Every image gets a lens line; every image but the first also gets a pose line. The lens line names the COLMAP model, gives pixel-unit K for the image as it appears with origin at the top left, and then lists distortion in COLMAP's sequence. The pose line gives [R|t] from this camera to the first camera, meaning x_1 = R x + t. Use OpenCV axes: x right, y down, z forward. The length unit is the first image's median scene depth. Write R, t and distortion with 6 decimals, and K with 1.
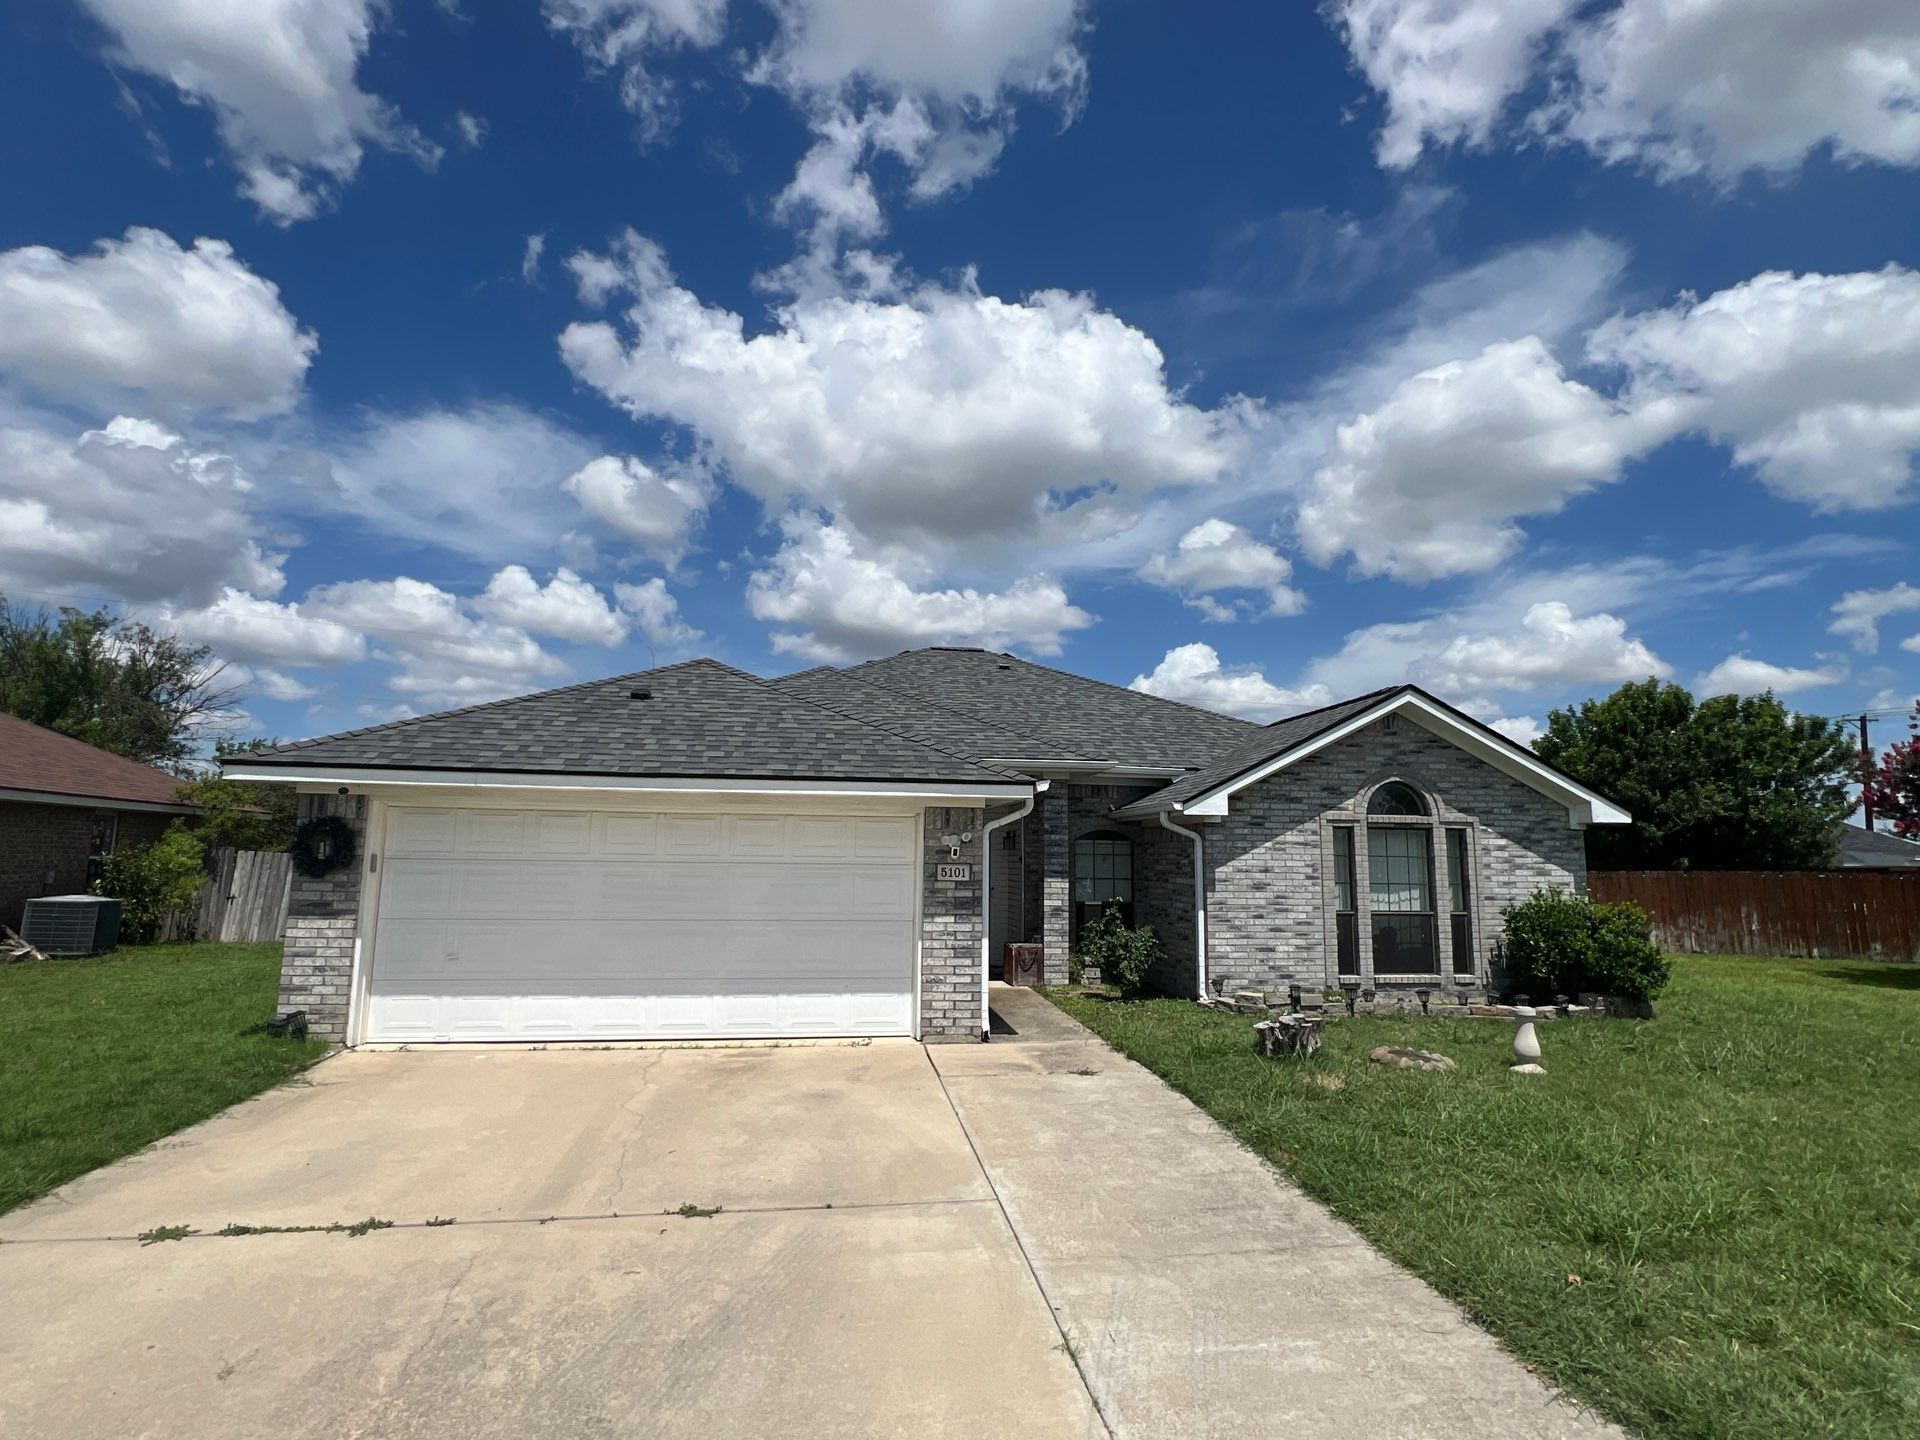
lens RADIAL K [[964.2, 0, 960.7], [0, 964.2, 713.2], [0, 0, 1]] dist [0.004217, -0.001960]
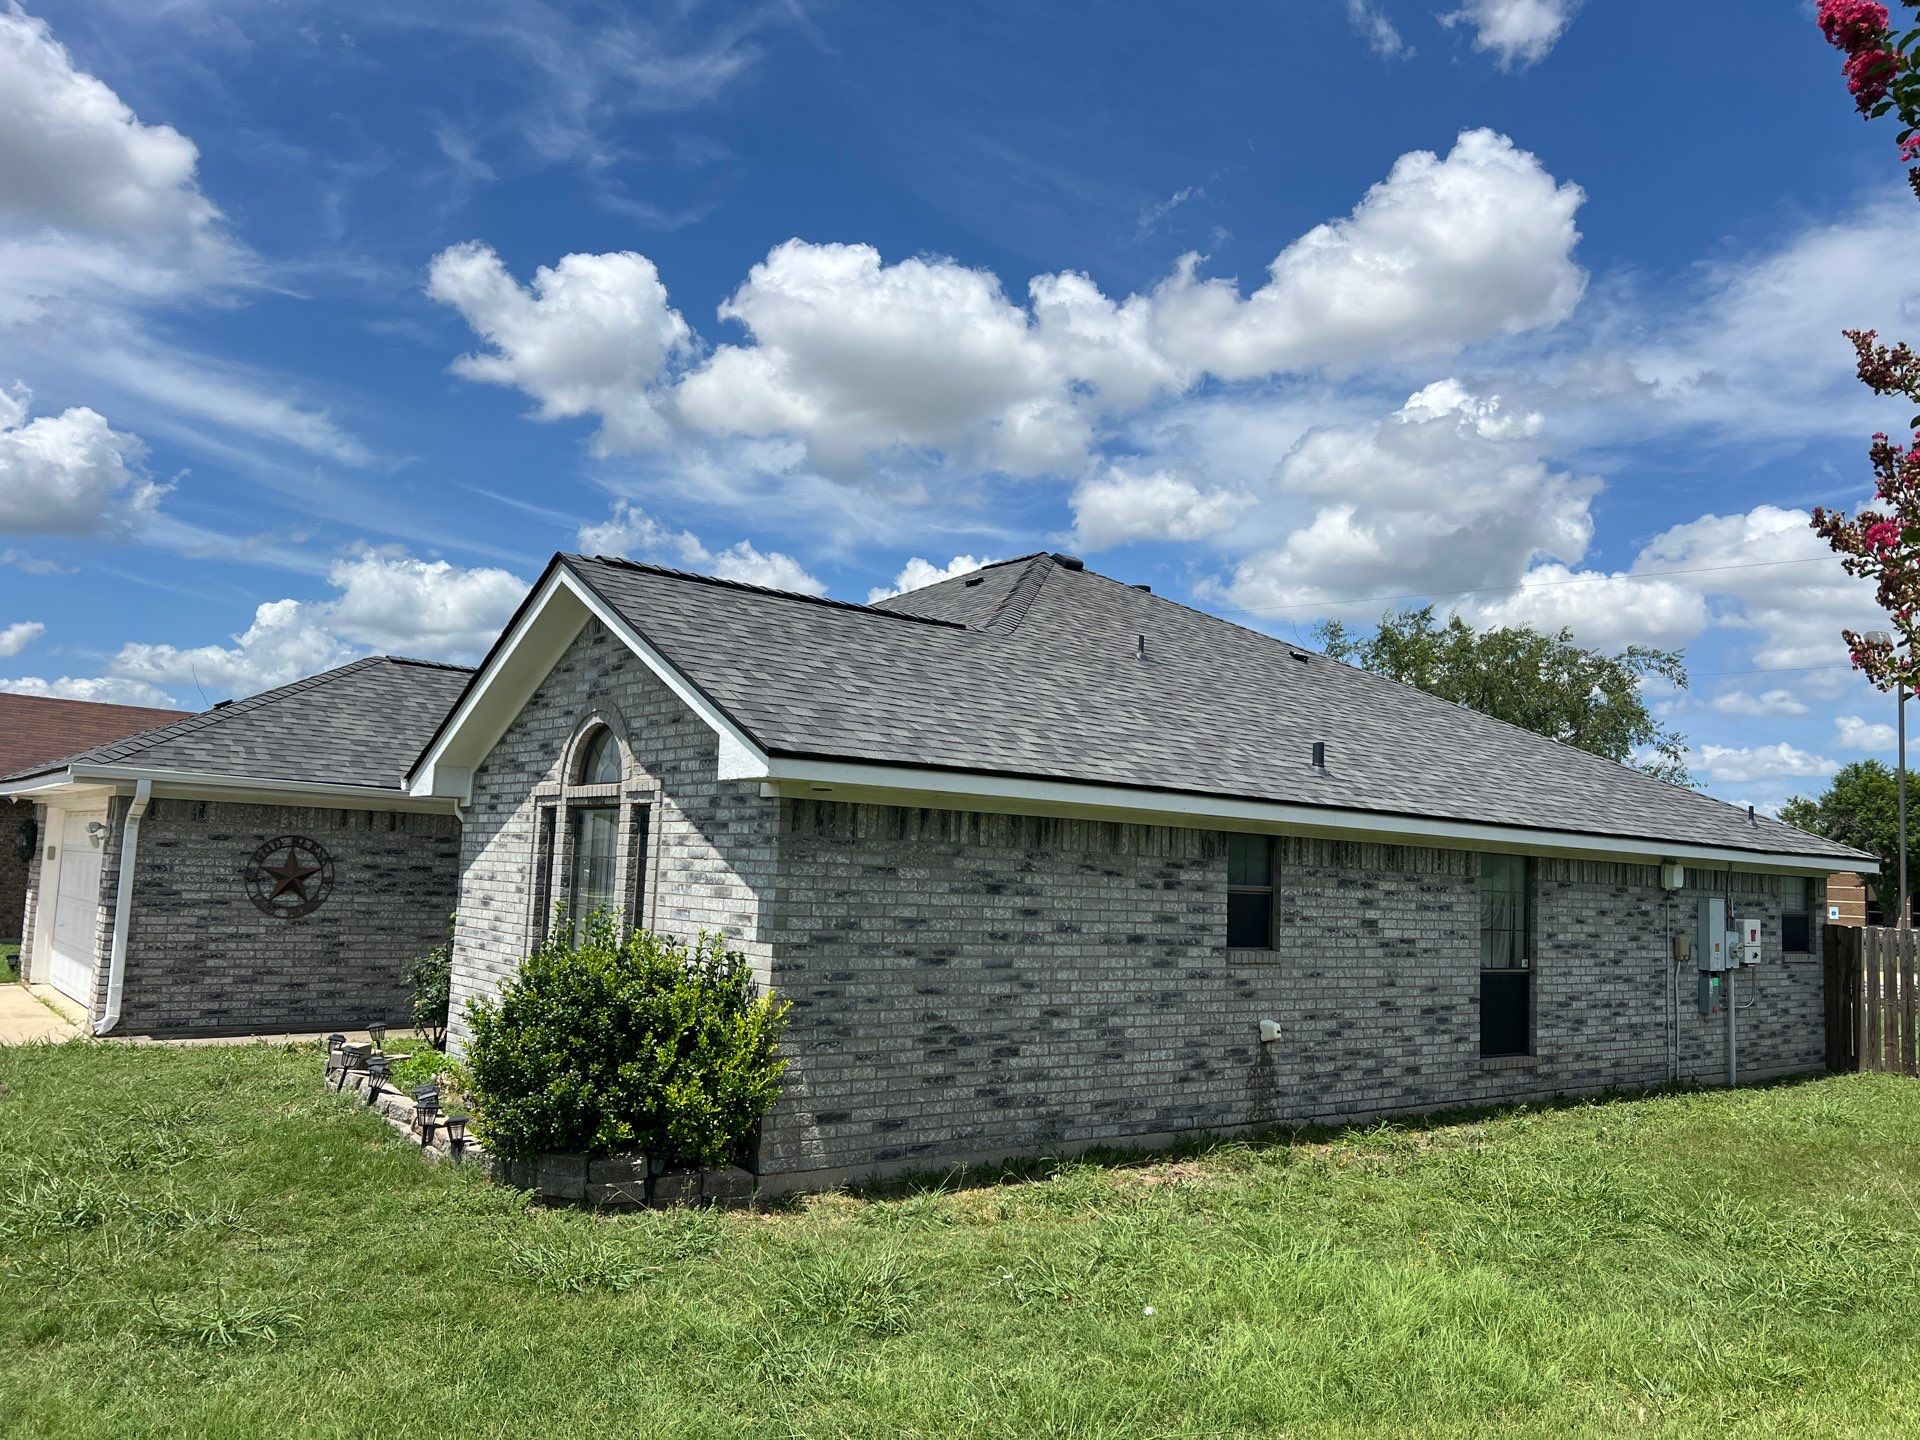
lens RADIAL K [[1452.4, 0, 966.0], [0, 1452.4, 708.1], [0, 0, 1]] dist [0.038750, -0.045947]
pose [[0.509286, -0.089793, -0.855900, 1.287429], [0.094668, 0.994352, -0.047987, 0.121830], [0.855374, -0.056588, 0.514910, 0.739626]]
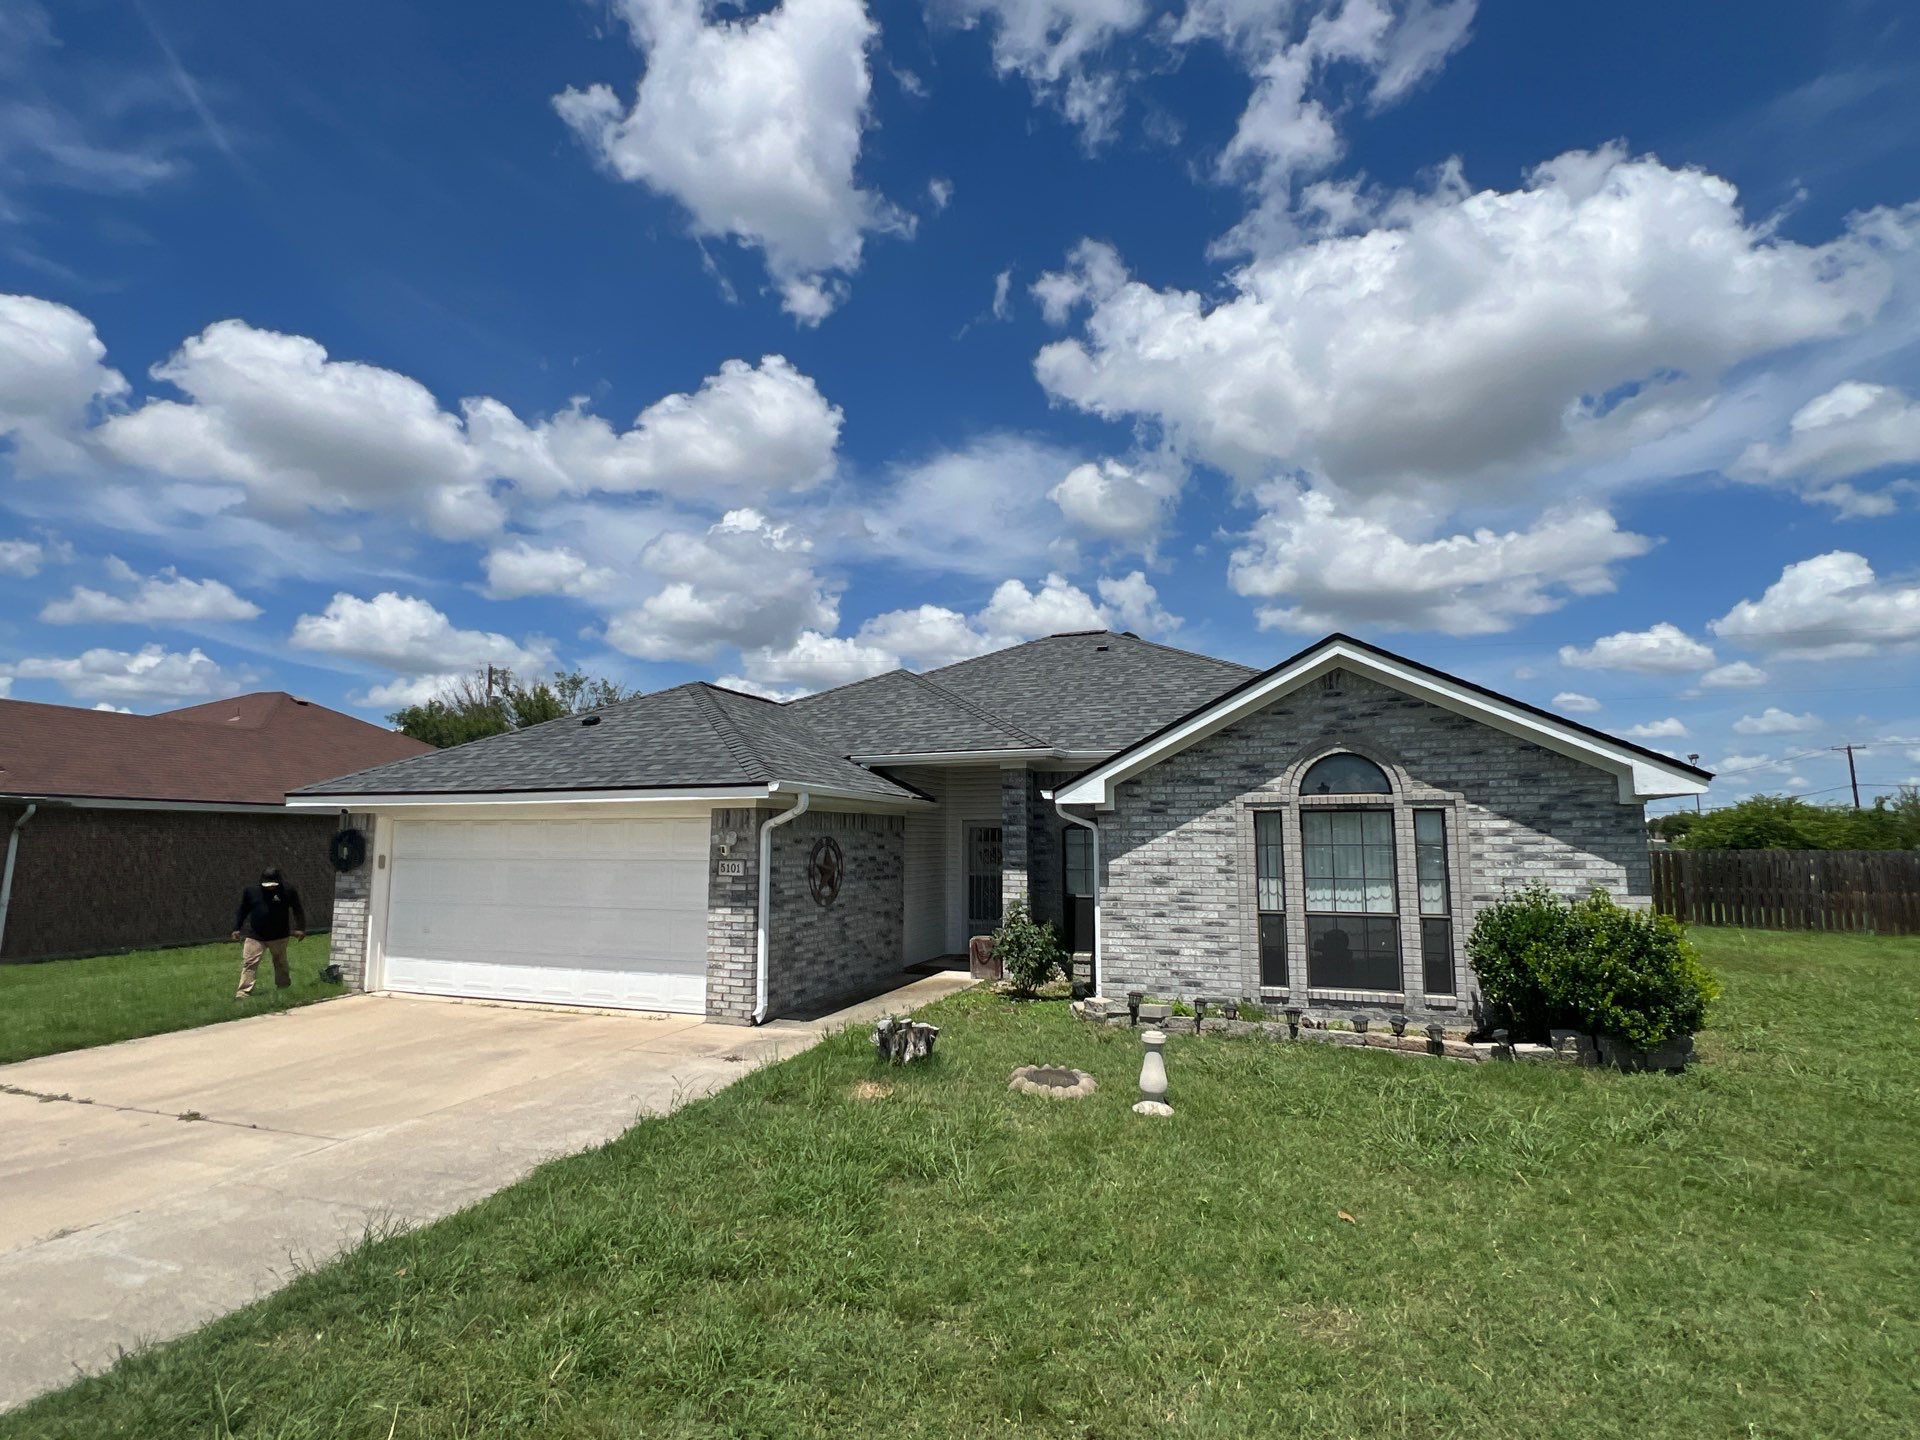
lens RADIAL K [[964.2, 0, 954.1], [0, 964.2, 724.5], [0, 0, 1]] dist [0.004217, -0.001960]
pose [[0.872587, -0.071272, -0.483231, 0.556881], [0.084626, 0.996396, 0.005852, 0.014588], [0.481073, -0.046001, 0.875473, 0.134531]]
